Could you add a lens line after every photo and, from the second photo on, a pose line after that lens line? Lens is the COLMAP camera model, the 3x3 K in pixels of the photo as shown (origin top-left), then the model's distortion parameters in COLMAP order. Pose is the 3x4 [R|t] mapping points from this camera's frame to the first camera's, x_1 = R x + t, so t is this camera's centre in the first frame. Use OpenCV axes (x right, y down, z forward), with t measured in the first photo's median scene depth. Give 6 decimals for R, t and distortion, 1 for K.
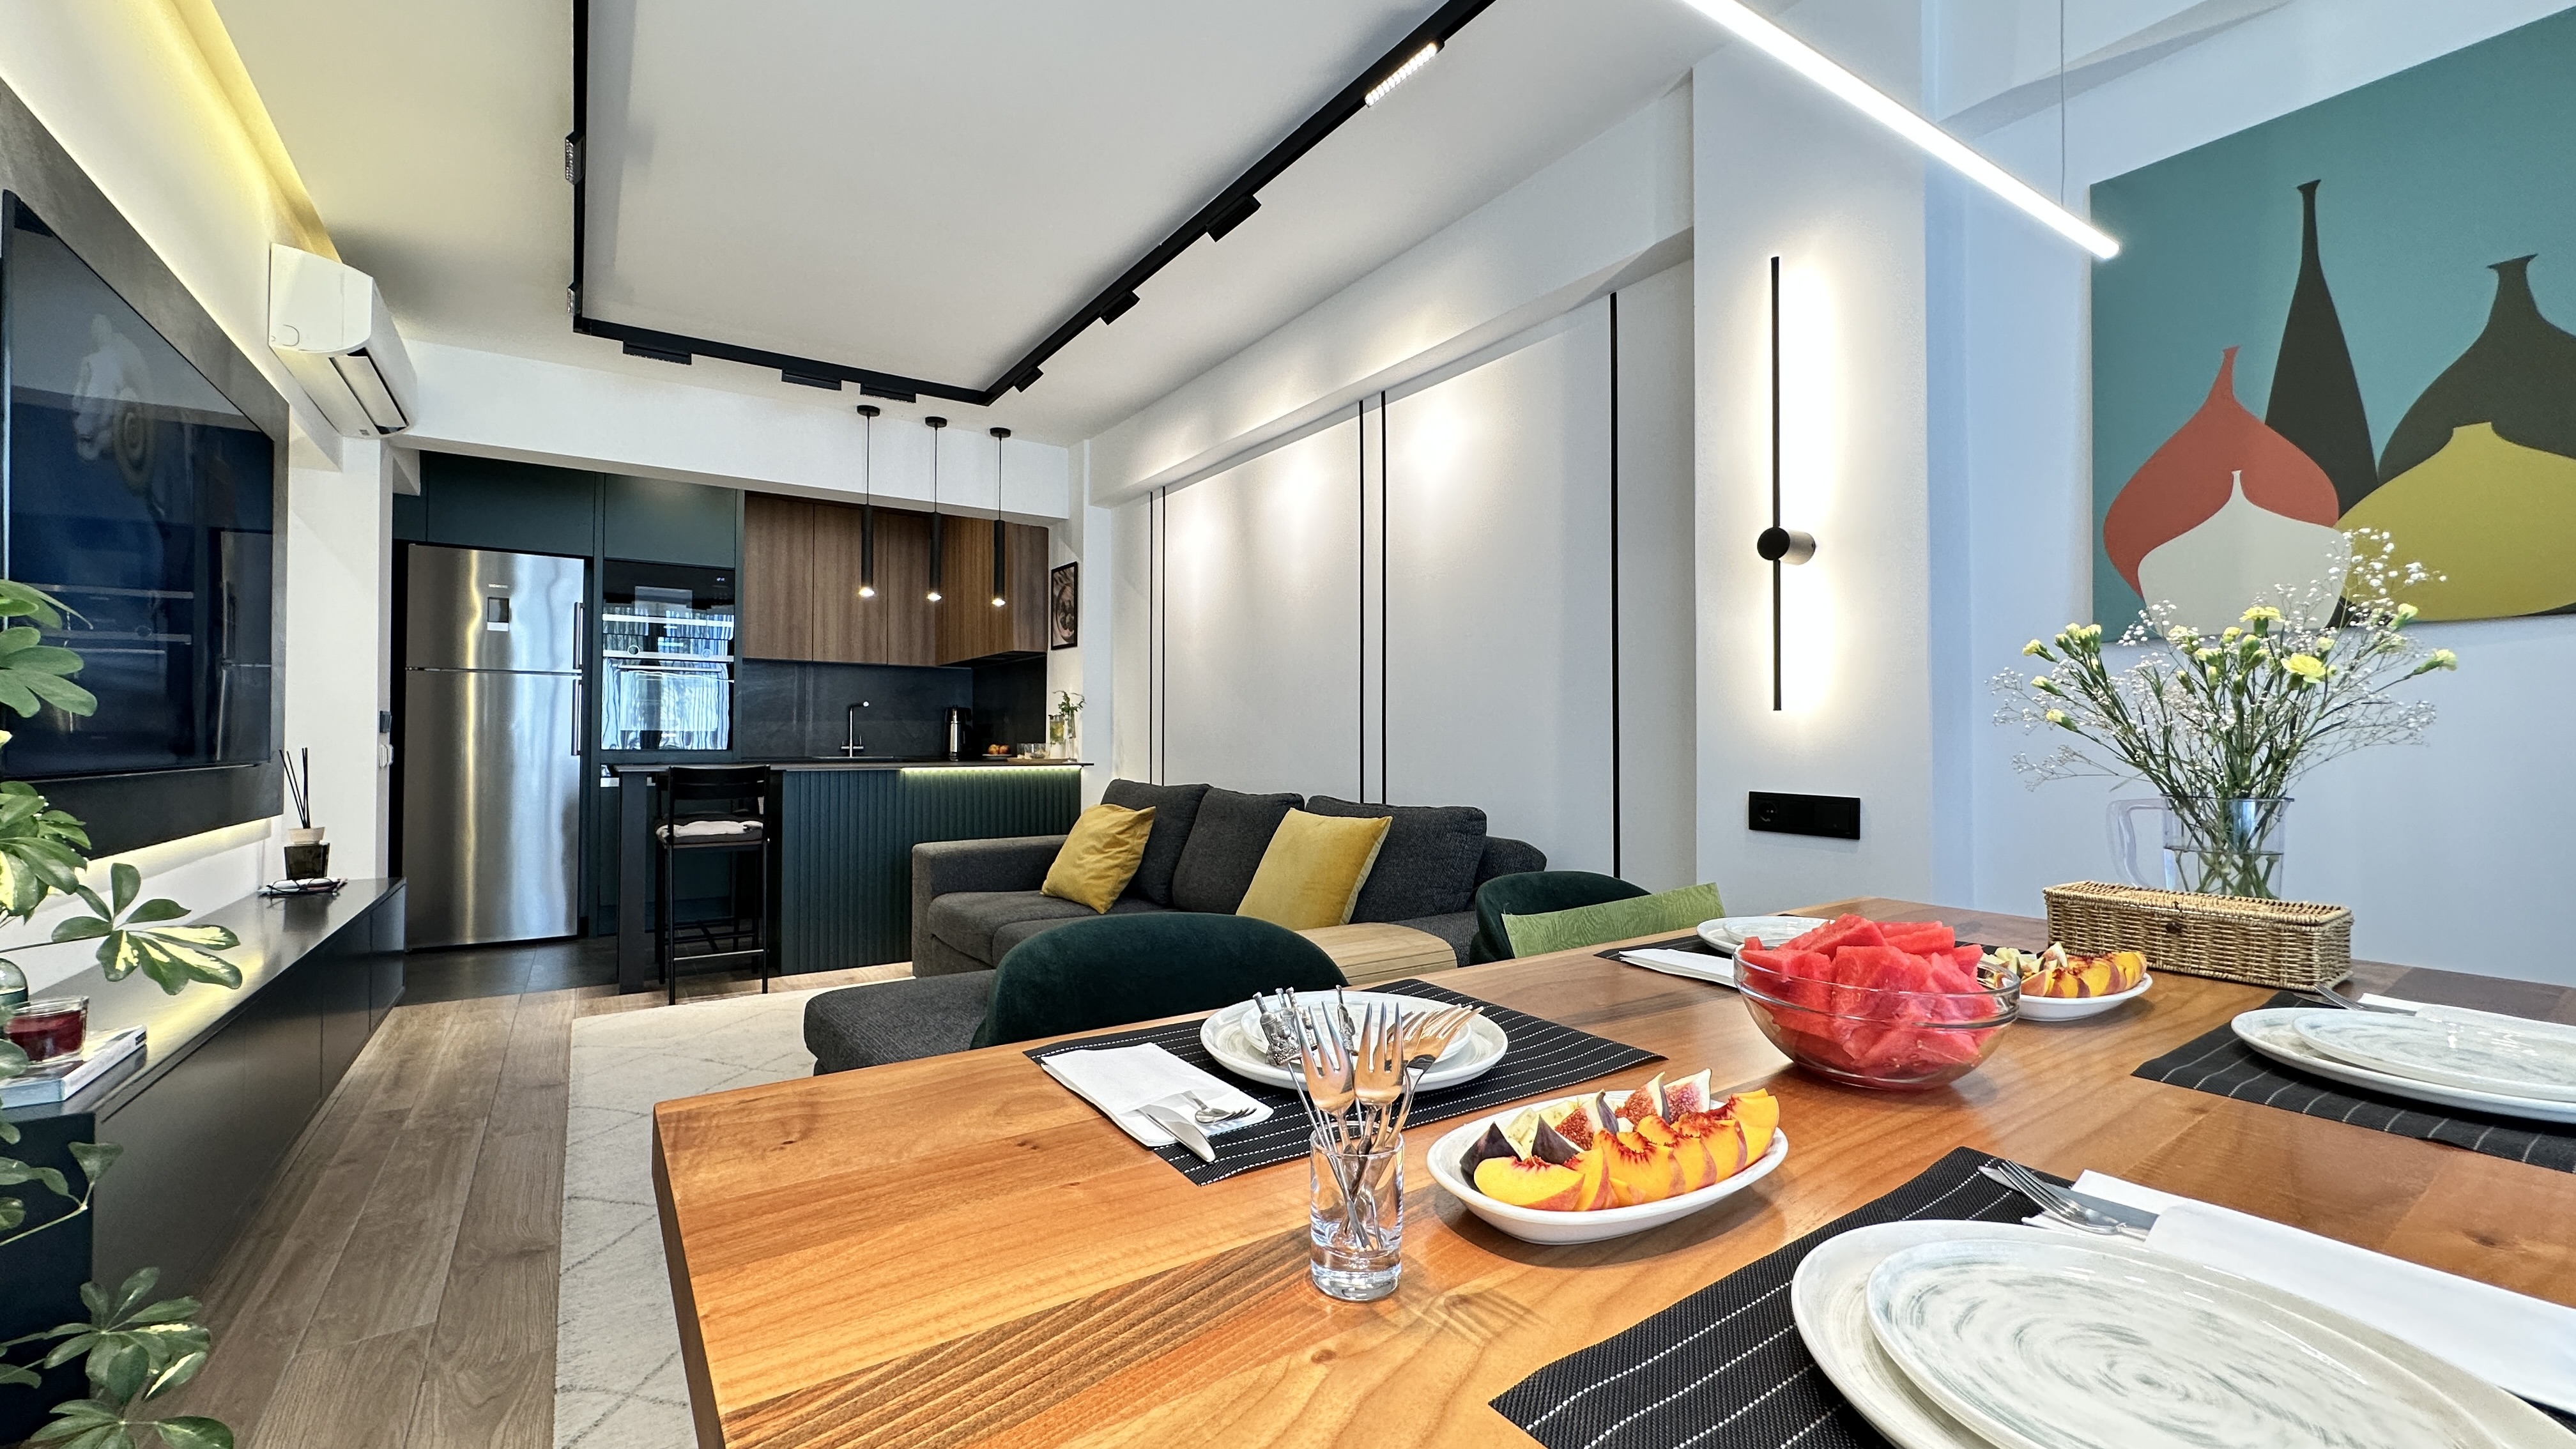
lens RADIAL K [[1027.5, 0, 1283.7], [0, 1027.5, 724.9], [0, 0, 1]] dist [-0.002348, 0.000872]
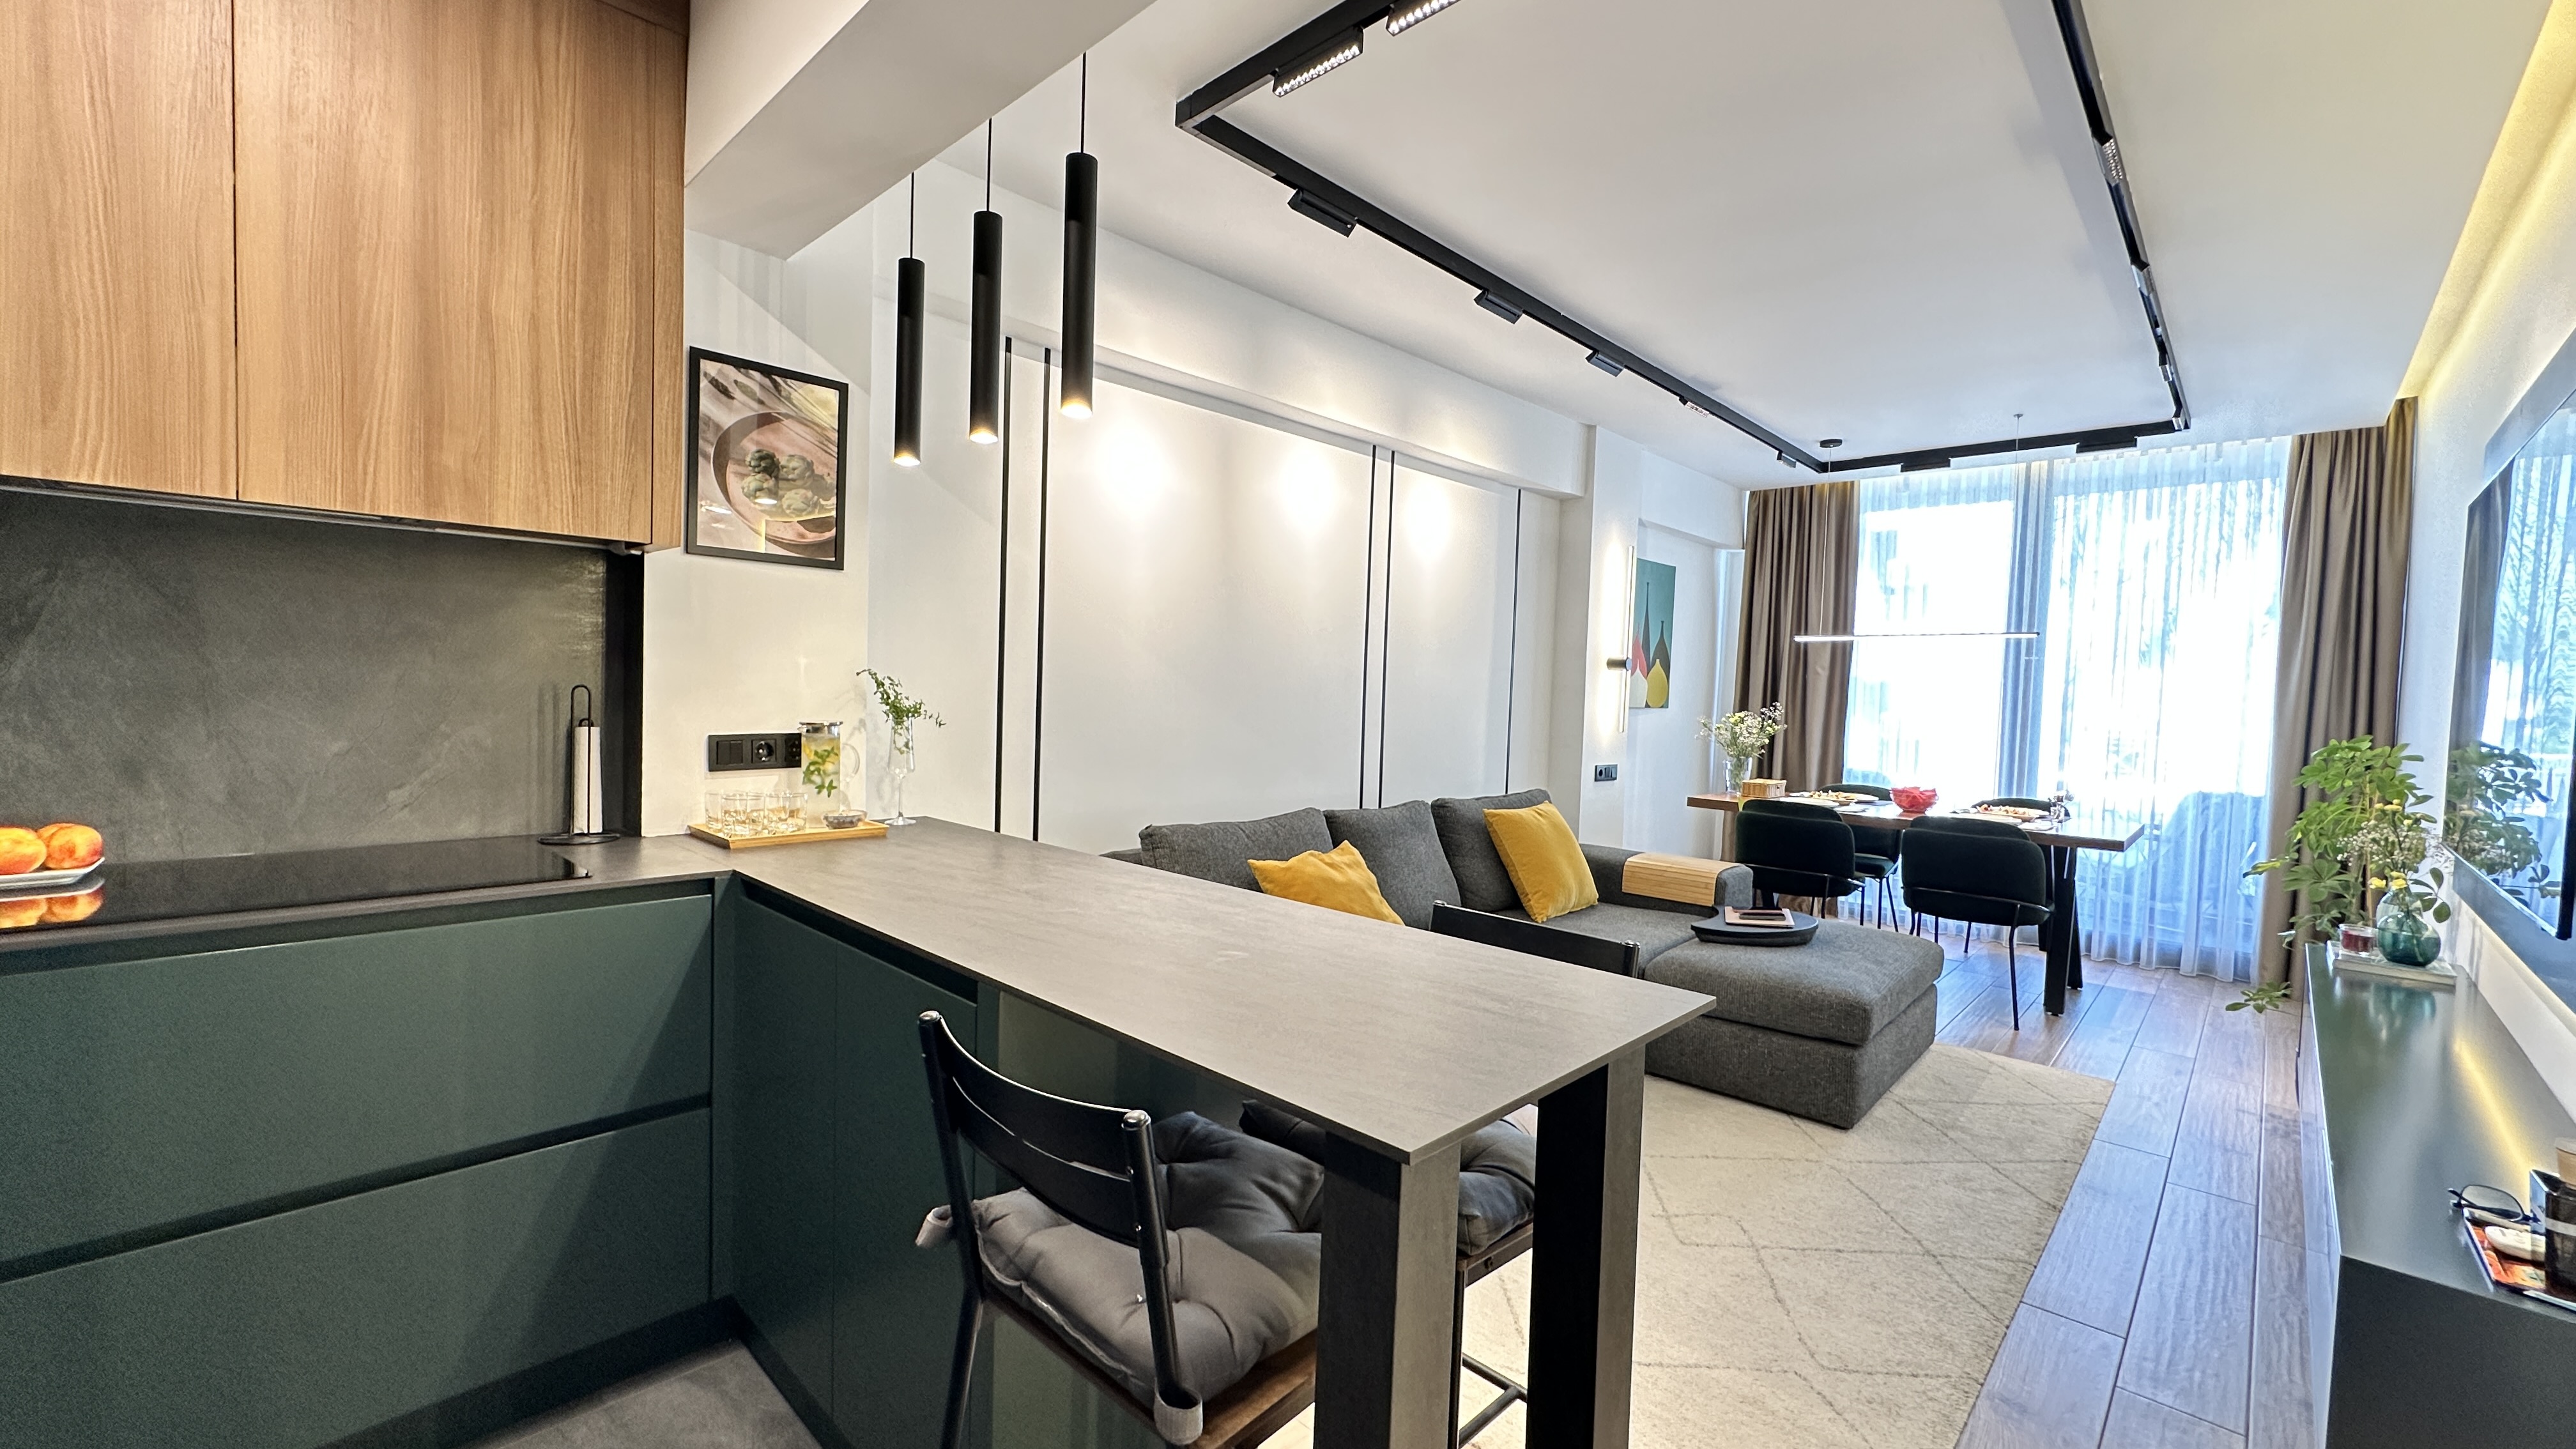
lens RADIAL K [[1027.5, 0, 1283.7], [0, 1027.5, 724.9], [0, 0, 1]] dist [-0.002348, 0.000872]
pose [[-0.204140, -0.045630, 0.977878, -0.868085], [-0.046075, 0.998254, 0.036962, -0.042382], [-0.977857, -0.037510, -0.205886, 1.132365]]
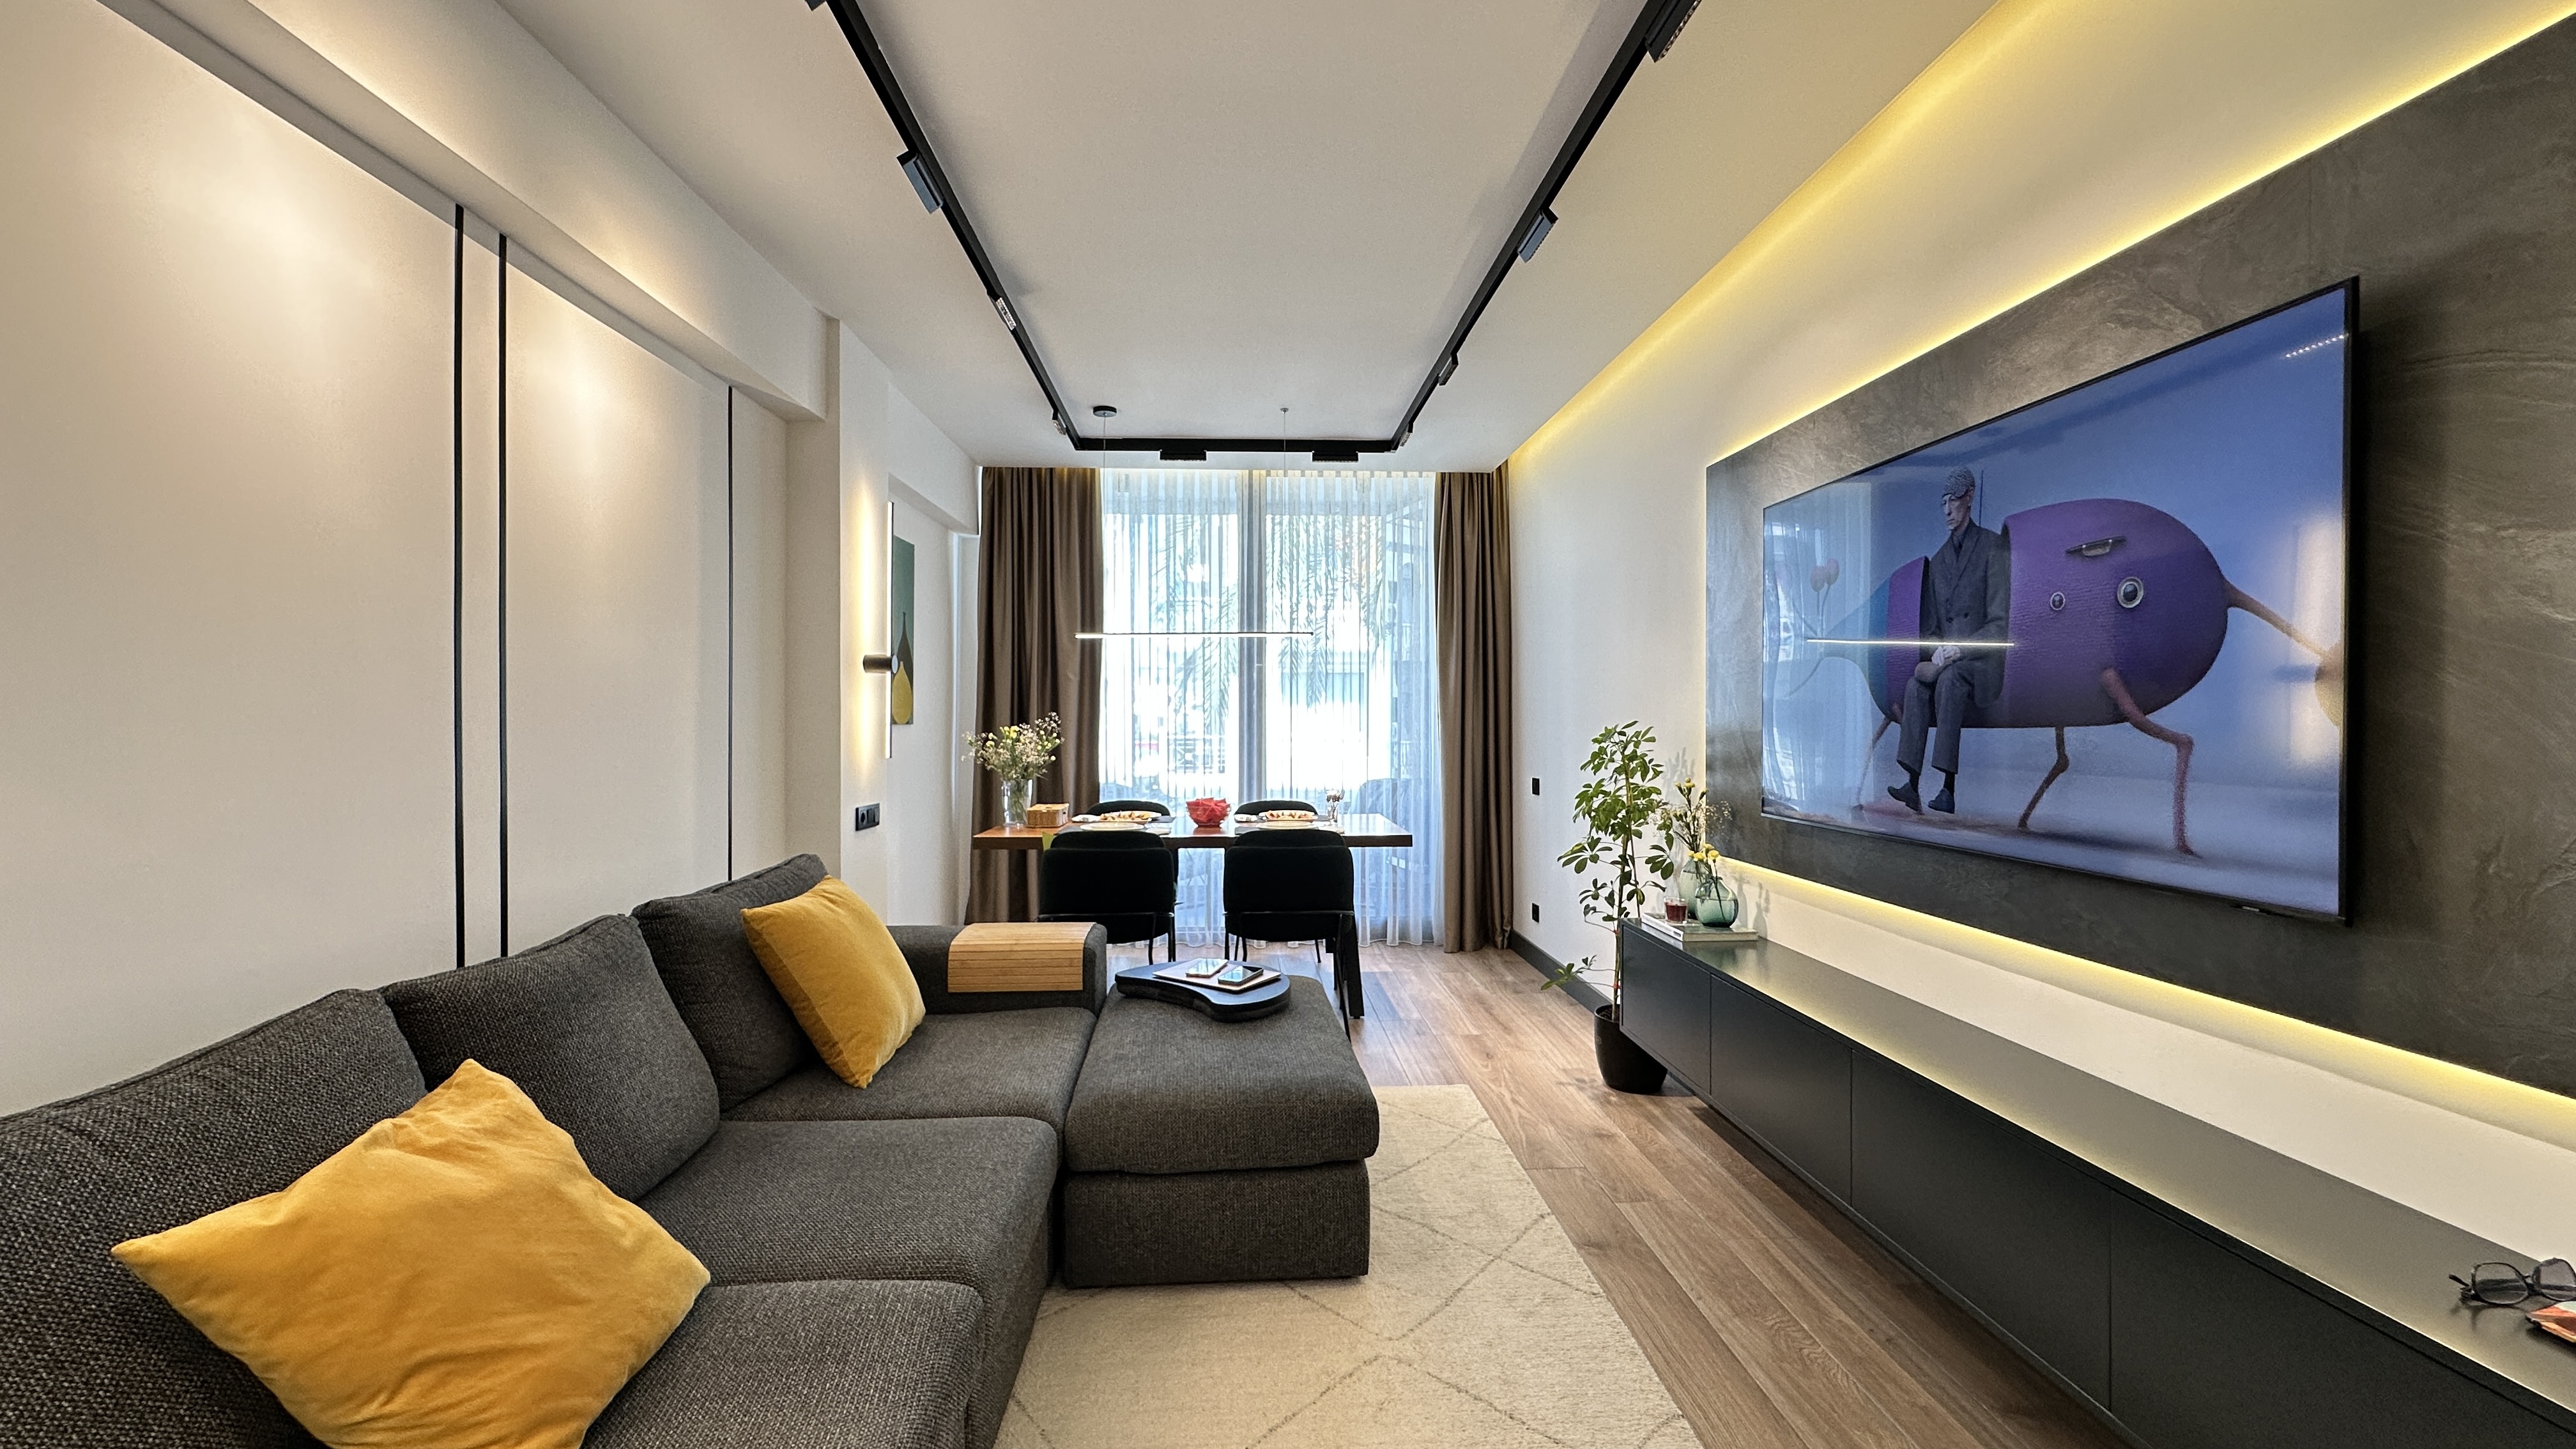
lens RADIAL K [[1027.5, 0, 1283.7], [0, 1027.5, 724.9], [0, 0, 1]] dist [-0.002348, 0.000872]
pose [[-0.855267, -0.003938, 0.518173, -0.504422], [-0.008428, 0.999945, -0.006311, -0.033158], [-0.518120, -0.009765, -0.855252, 1.066261]]
